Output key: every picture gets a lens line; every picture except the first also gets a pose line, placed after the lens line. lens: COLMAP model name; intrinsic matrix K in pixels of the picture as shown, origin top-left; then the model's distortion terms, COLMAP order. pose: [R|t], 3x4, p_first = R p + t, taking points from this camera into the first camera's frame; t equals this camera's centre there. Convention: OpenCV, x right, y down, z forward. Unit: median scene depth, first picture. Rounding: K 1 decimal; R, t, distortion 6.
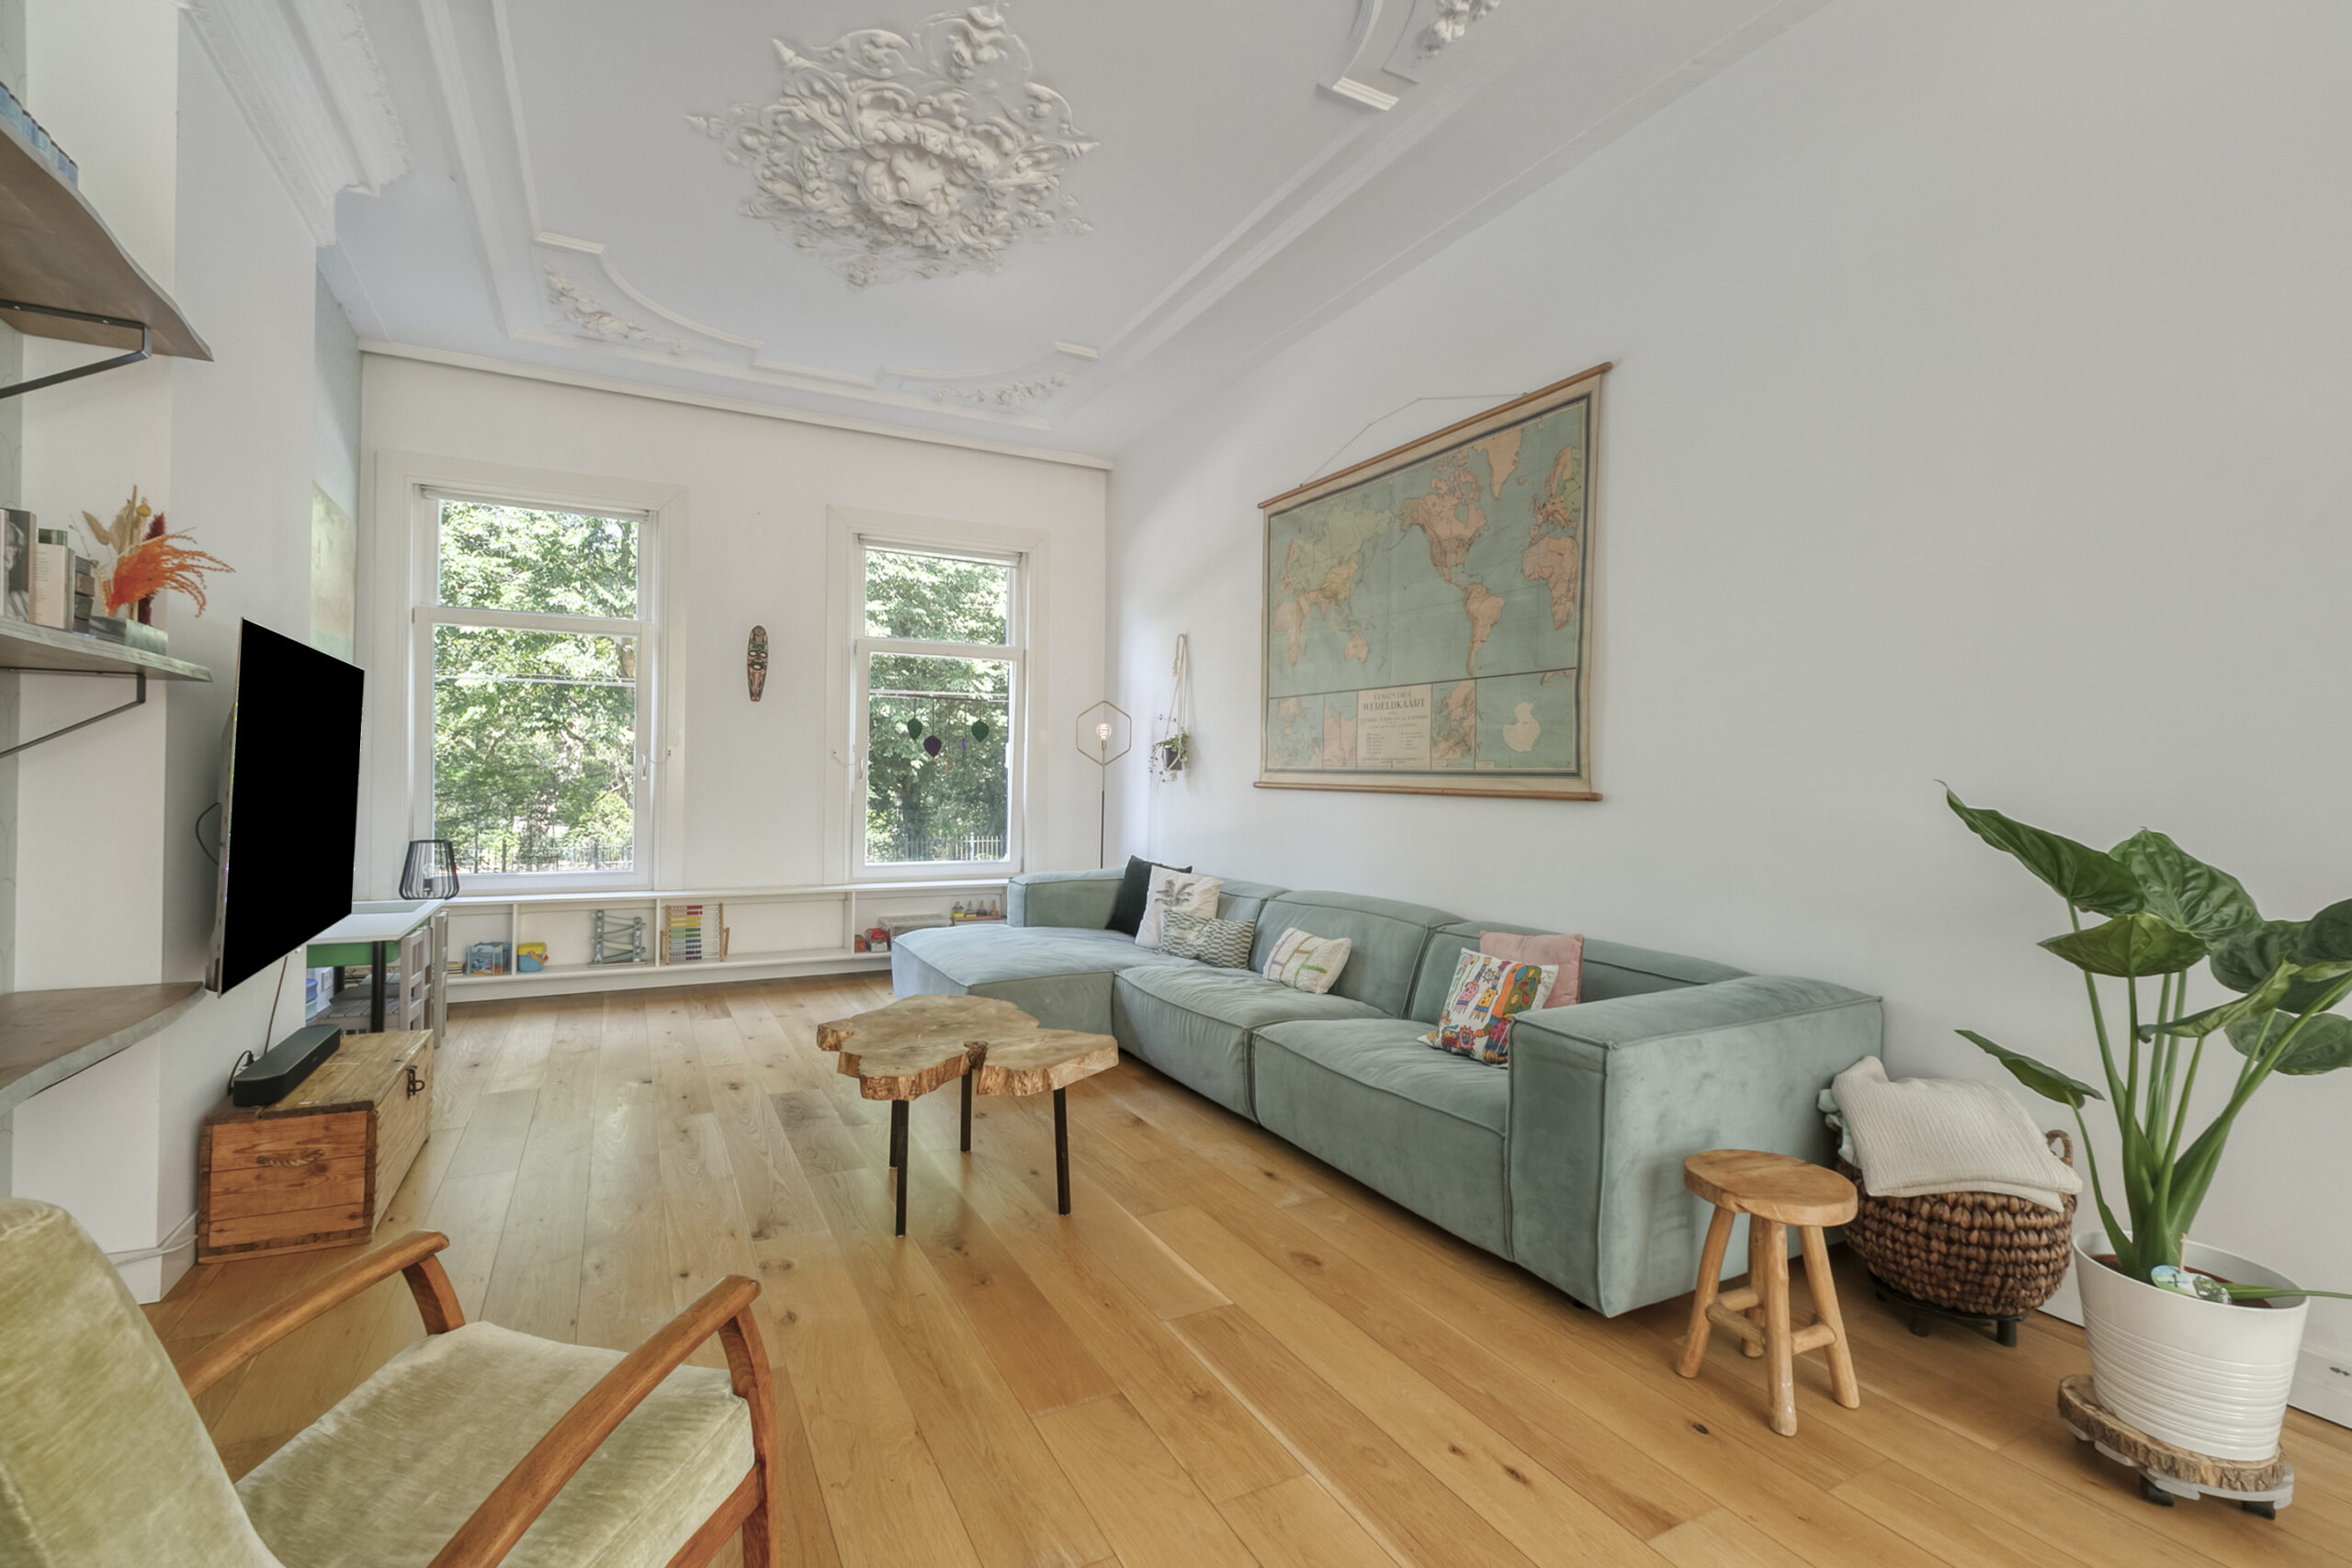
lens RADIAL K [[1048.8, 0, 1083.8], [0, 1048.8, 774.6], [0, 0, 1]] dist [0.004001, -0.000155]
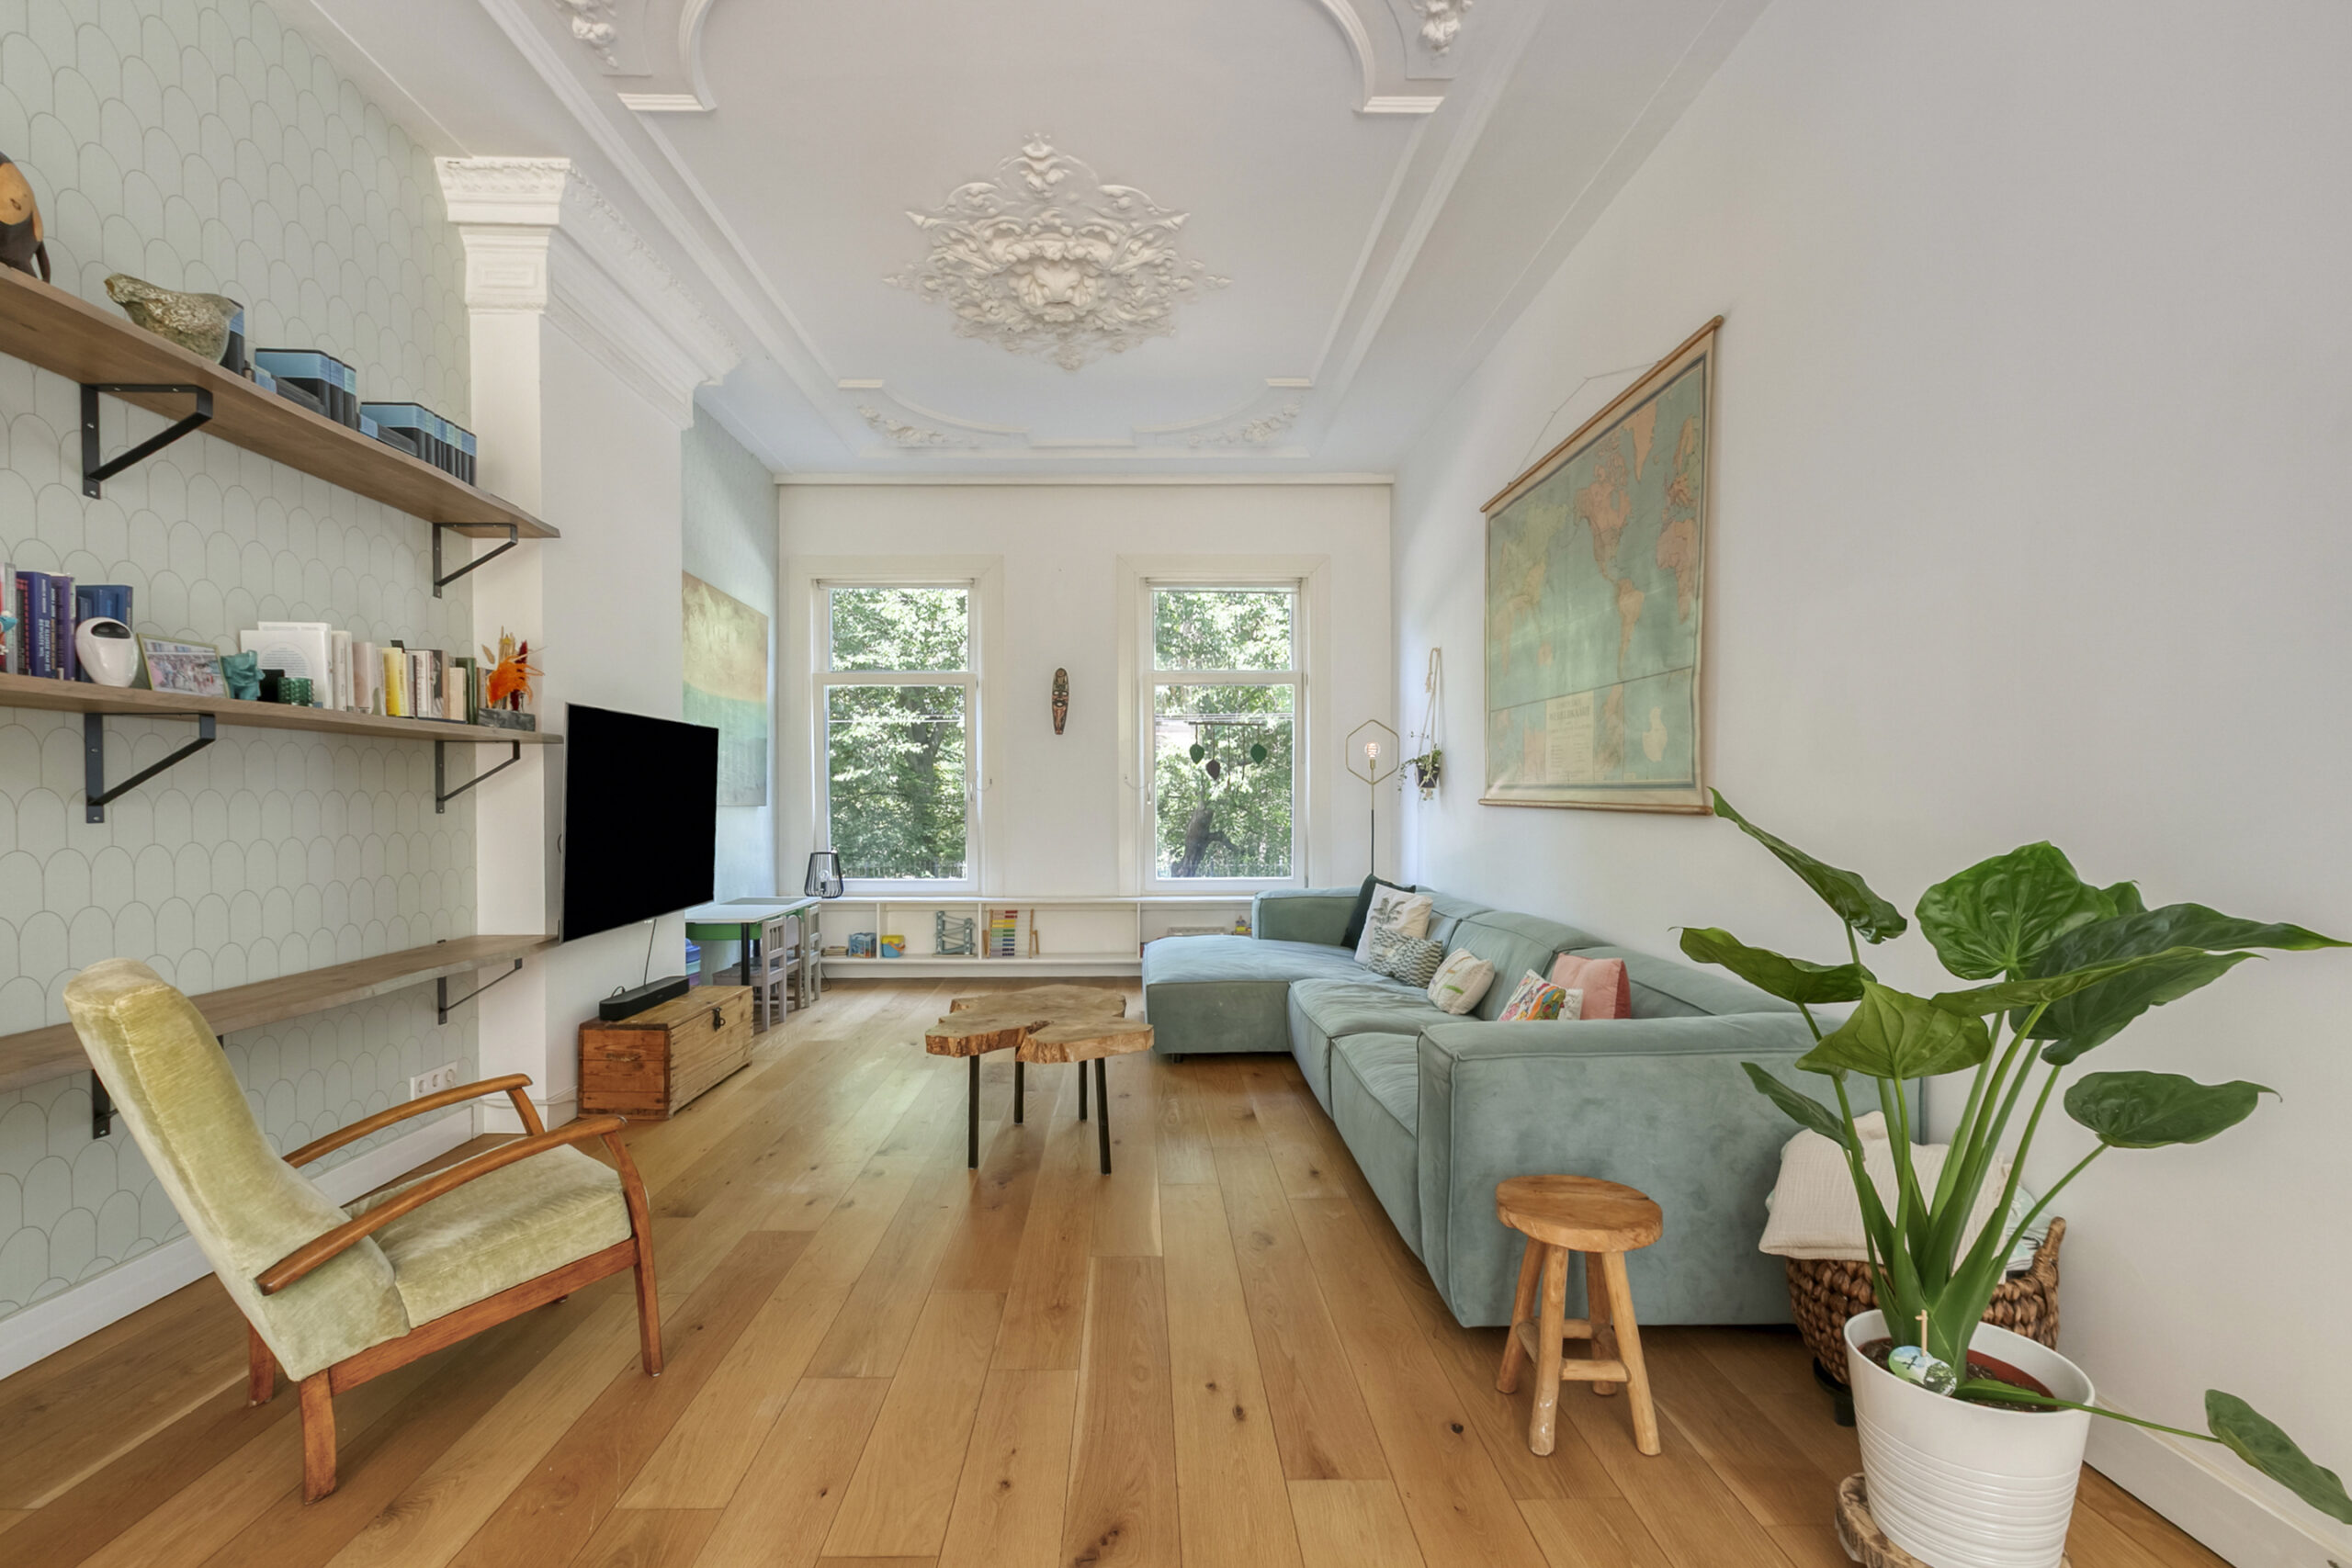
lens RADIAL K [[1048.8, 0, 1073.4], [0, 1048.8, 813.9], [0, 0, 1]] dist [0.004001, -0.000155]
pose [[0.891180, -0.006784, -0.453600, 0.396205], [0.014120, 0.999819, 0.012788, 0.004934], [0.453431, -0.017801, 0.891114, -0.034660]]
